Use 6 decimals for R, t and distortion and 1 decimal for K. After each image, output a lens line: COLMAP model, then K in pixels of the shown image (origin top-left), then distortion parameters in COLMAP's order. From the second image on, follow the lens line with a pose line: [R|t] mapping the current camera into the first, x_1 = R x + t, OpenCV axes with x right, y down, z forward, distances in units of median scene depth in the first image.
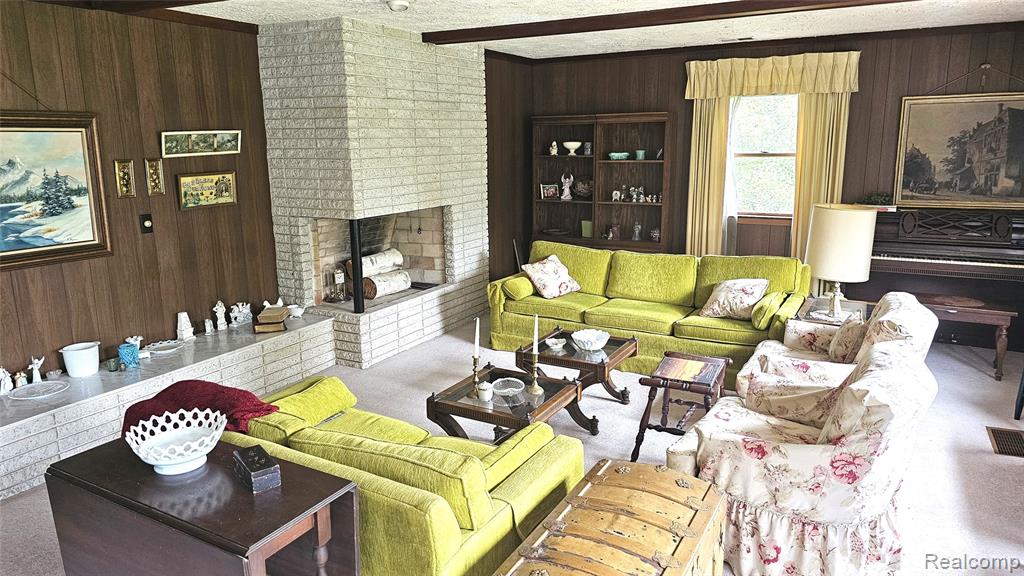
lens RADIAL K [[689.5, 0, 511.2], [0, 689.5, 277.7], [0, 0, 1]] dist [0.091253, -0.037457]
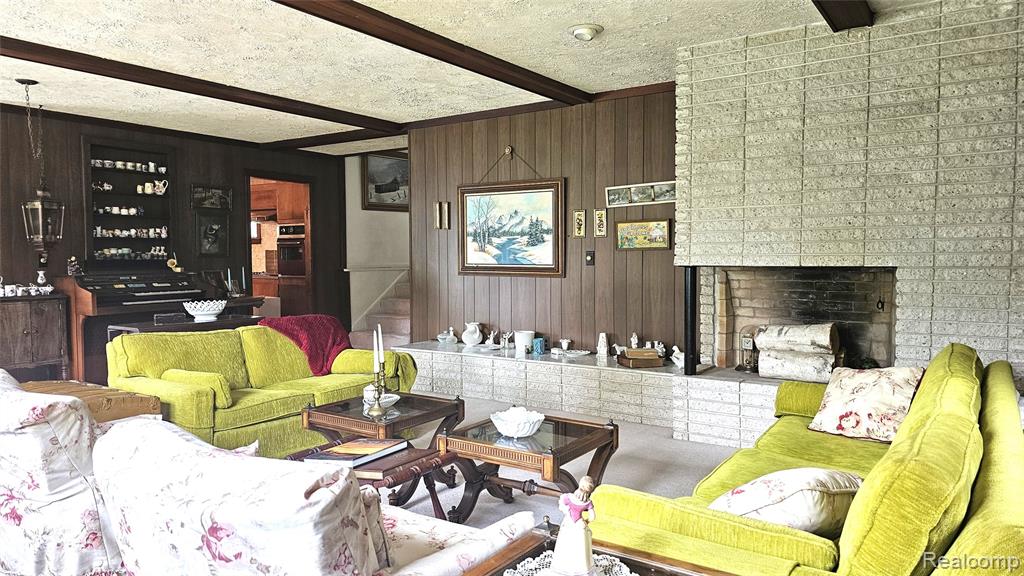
lens RADIAL K [[689.5, 0, 505.4], [0, 689.5, 290.1], [0, 0, 1]] dist [0.091253, -0.037457]
pose [[-0.083660, 0.070520, -0.993996, 0.707544], [-0.191372, 0.977788, 0.085477, -0.090113], [0.977946, 0.197374, -0.068306, 0.871509]]
